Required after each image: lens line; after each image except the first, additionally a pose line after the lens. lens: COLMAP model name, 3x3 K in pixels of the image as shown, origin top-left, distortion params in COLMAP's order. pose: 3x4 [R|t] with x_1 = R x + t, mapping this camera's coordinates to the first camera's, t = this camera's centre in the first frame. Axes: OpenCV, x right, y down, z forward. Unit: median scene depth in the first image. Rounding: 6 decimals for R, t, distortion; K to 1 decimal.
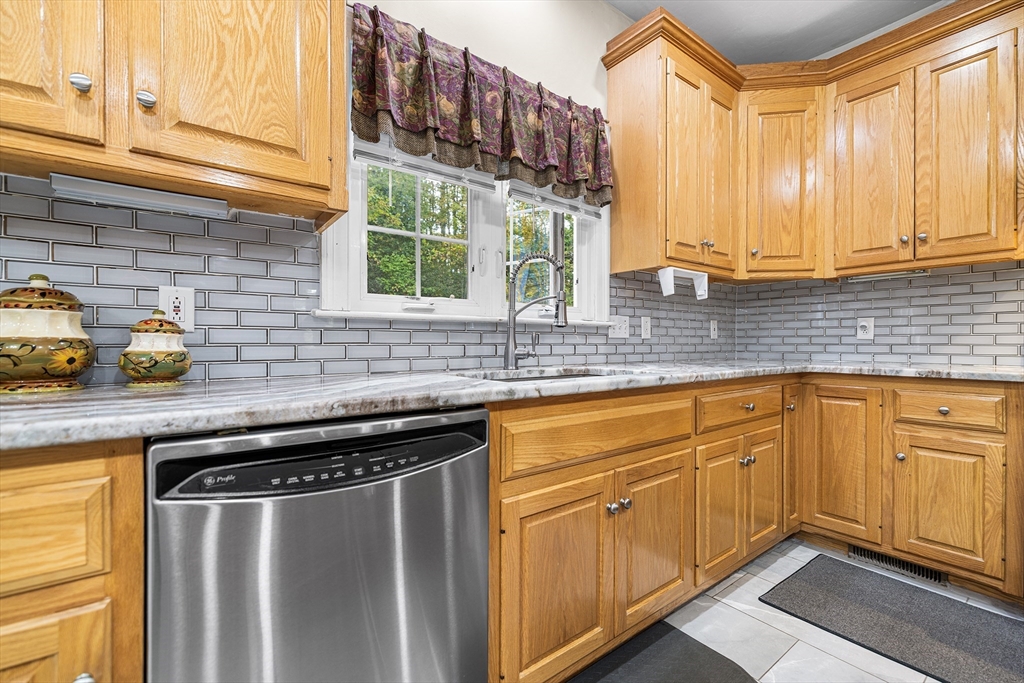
lens RADIAL K [[438.1, 0, 508.5], [0, 438.1, 341.9], [0, 0, 1]] dist [-0.000519, 0.000473]
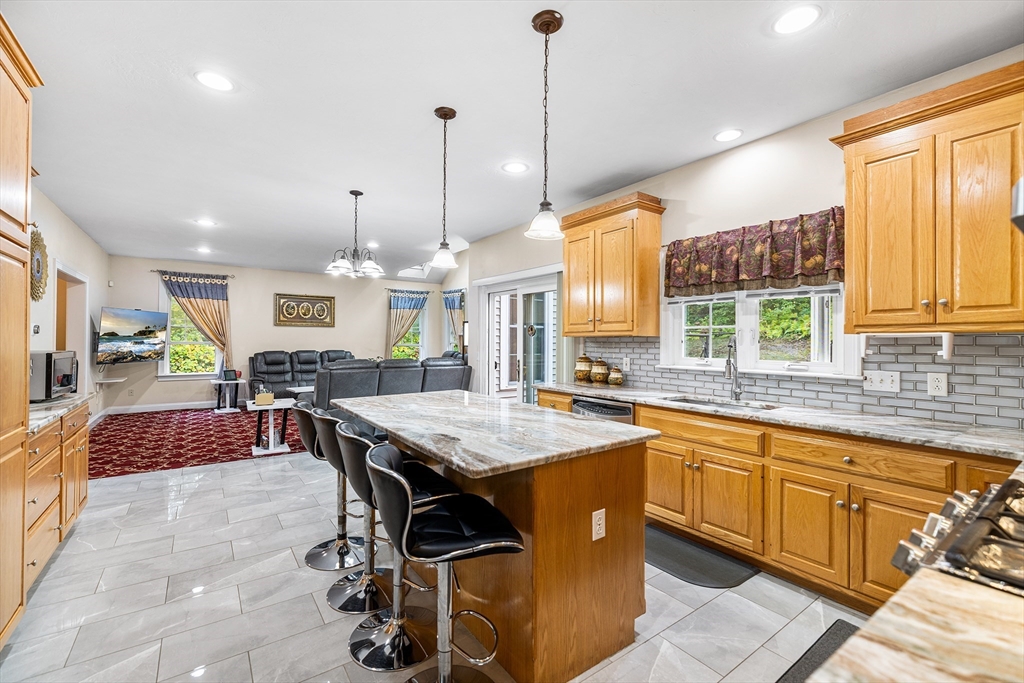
lens RADIAL K [[438.1, 0, 511.3], [0, 438.1, 334.4], [0, 0, 1]] dist [-0.000519, 0.000473]
pose [[-0.016851, -0.014967, -0.999746, 1.533998], [-0.004199, 0.999880, -0.014898, -0.146550], [0.999849, 0.003947, -0.016912, 0.094275]]
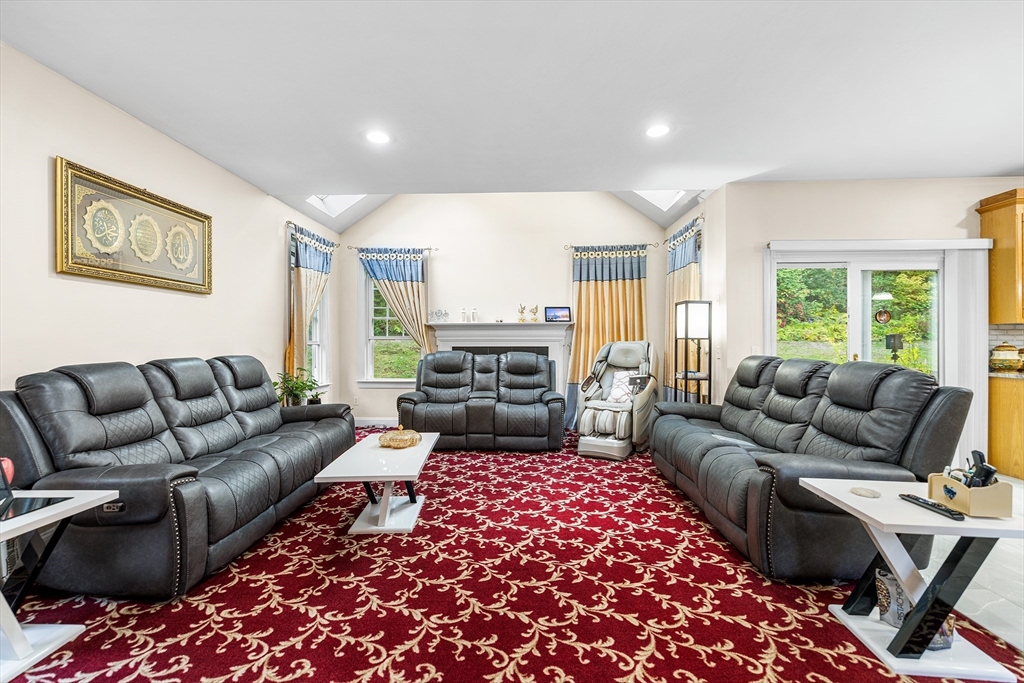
lens RADIAL K [[438.1, 0, 512.4], [0, 438.1, 340.0], [0, 0, 1]] dist [-0.000519, 0.000473]
pose [[0.776966, -0.002885, -0.629536, -1.058908], [0.003218, 0.999995, -0.000611, -0.099632], [0.629534, -0.001551, 0.776971, -2.520761]]
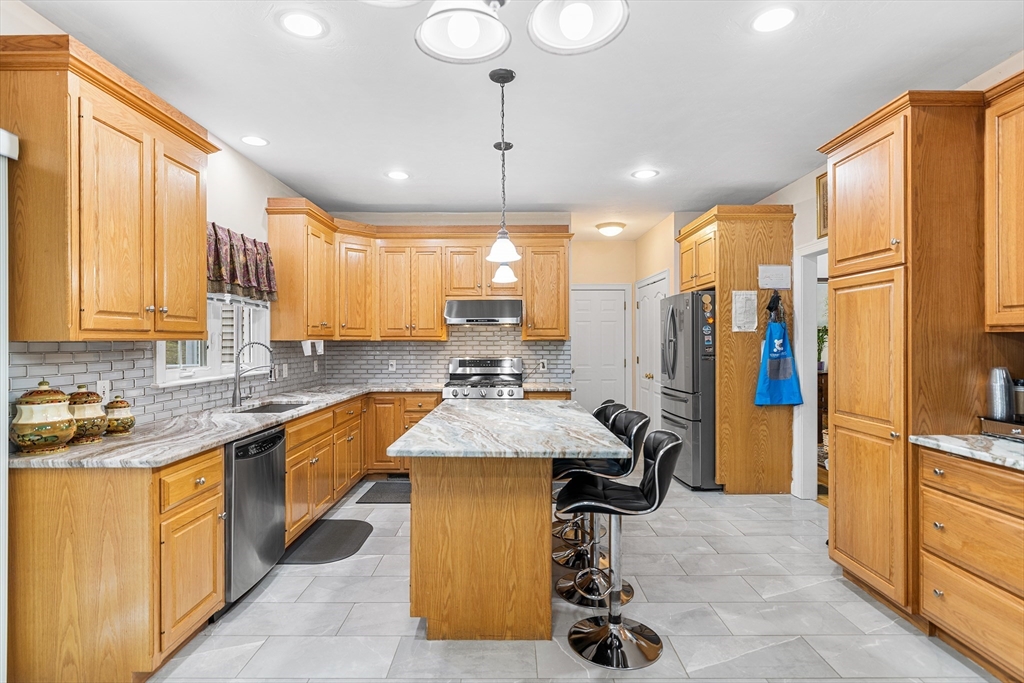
lens RADIAL K [[518.5, 0, 505.9], [0, 518.5, 341.3], [0, 0, 1]] dist [-0.003590, 0.001782]
pose [[0.606083, -0.002587, 0.795397, -0.837812], [0.003740, 0.999993, 0.000403, -0.163818], [-0.795393, 0.002730, 0.606088, -0.938235]]
